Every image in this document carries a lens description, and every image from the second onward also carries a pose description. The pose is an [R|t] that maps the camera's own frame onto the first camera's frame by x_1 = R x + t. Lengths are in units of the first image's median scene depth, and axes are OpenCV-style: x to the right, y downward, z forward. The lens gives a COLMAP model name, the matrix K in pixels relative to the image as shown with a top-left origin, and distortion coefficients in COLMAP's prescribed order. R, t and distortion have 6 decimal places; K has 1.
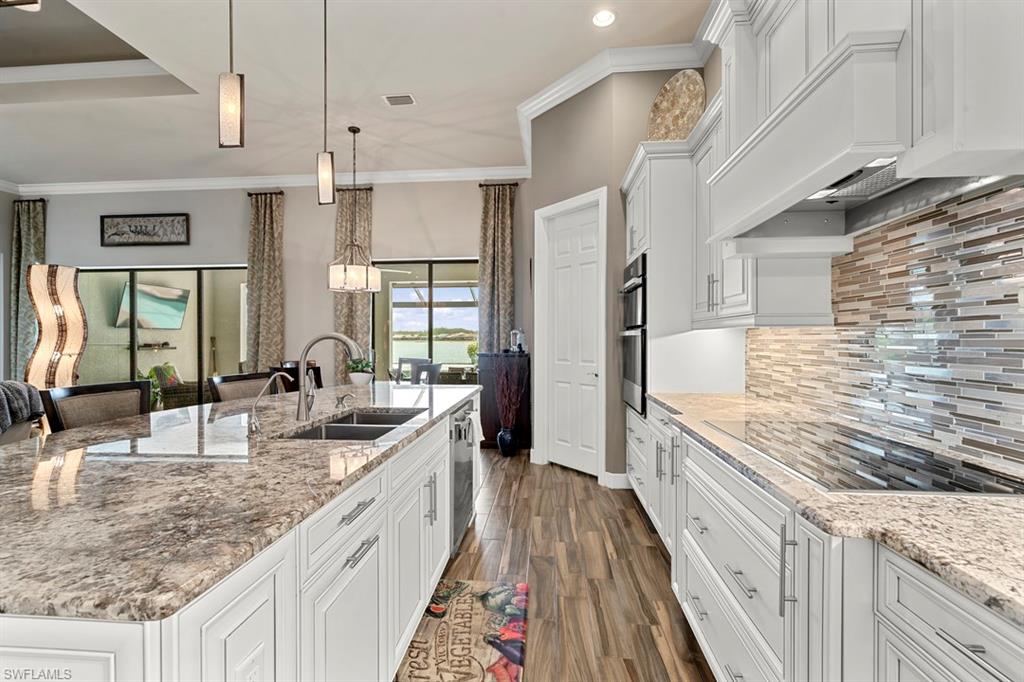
lens RADIAL K [[463.8, 0, 512.0], [0, 463.8, 341.0], [0, 0, 1]] dist [-0.001127, 0.000086]
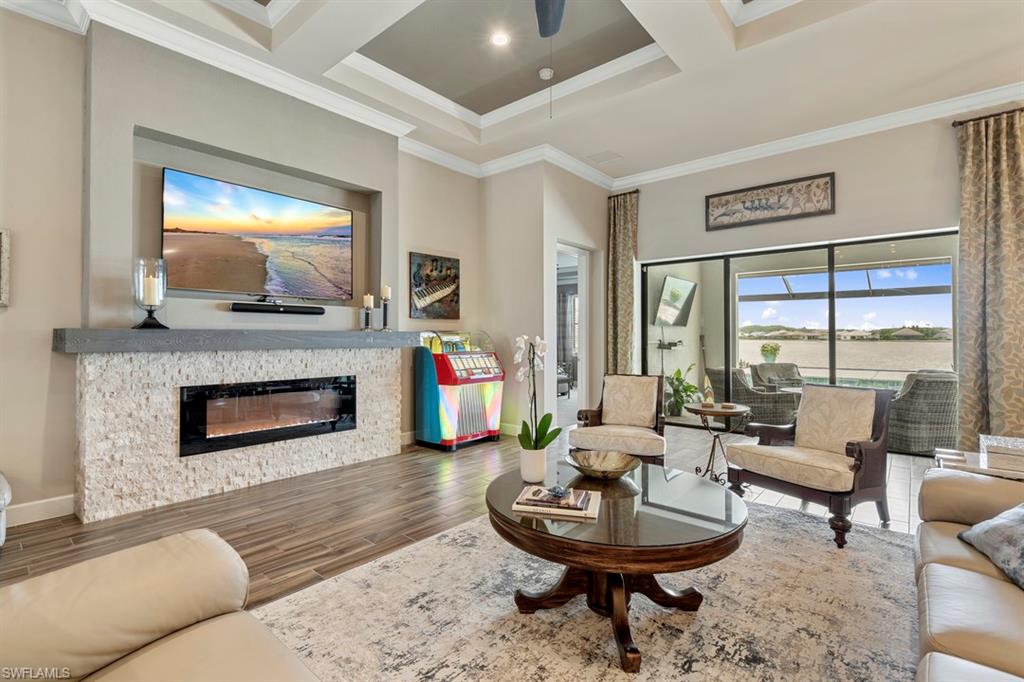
lens RADIAL K [[473.4, 0, 501.3], [0, 473.4, 318.2], [0, 0, 1]] dist [0.000556, -0.000027]
pose [[0.809278, -0.020775, -0.587058, -0.683944], [-0.005715, 0.999049, -0.043233, 0.000337], [0.587398, 0.038342, 0.808389, 0.061162]]
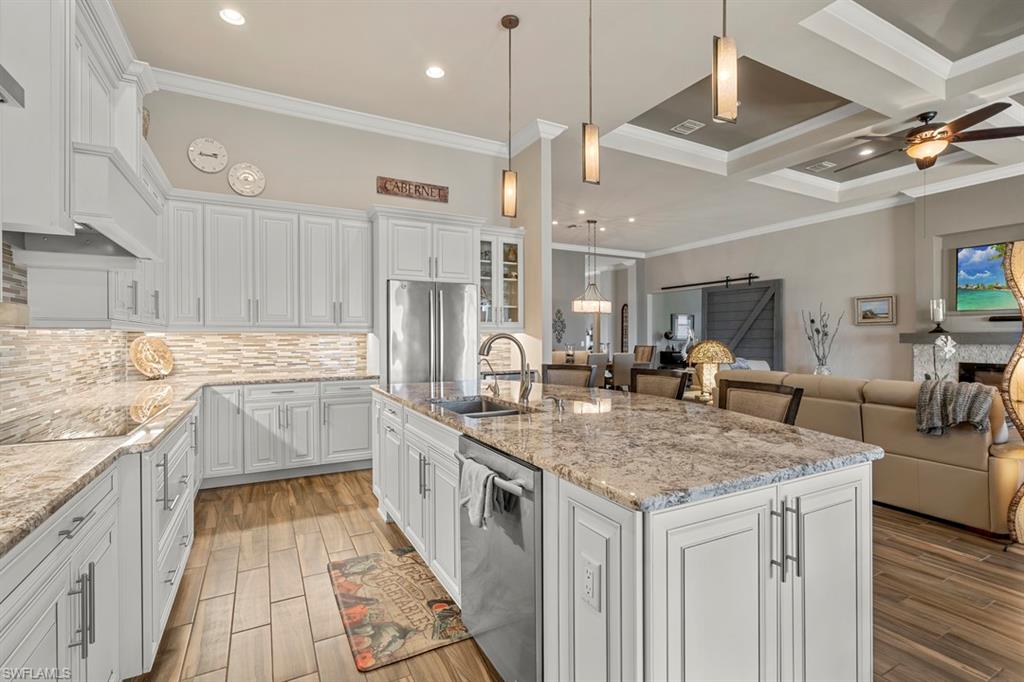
lens RADIAL K [[472.3, 0, 512.0], [0, 472.3, 341.0], [0, 0, 1]] dist [-0.000484, -0.000017]
pose [[-0.838939, 0.008118, -0.544165, 0.083229], [0.002071, 0.999929, 0.011724, -0.003810], [0.544222, 0.008709, -0.838896, 0.615786]]
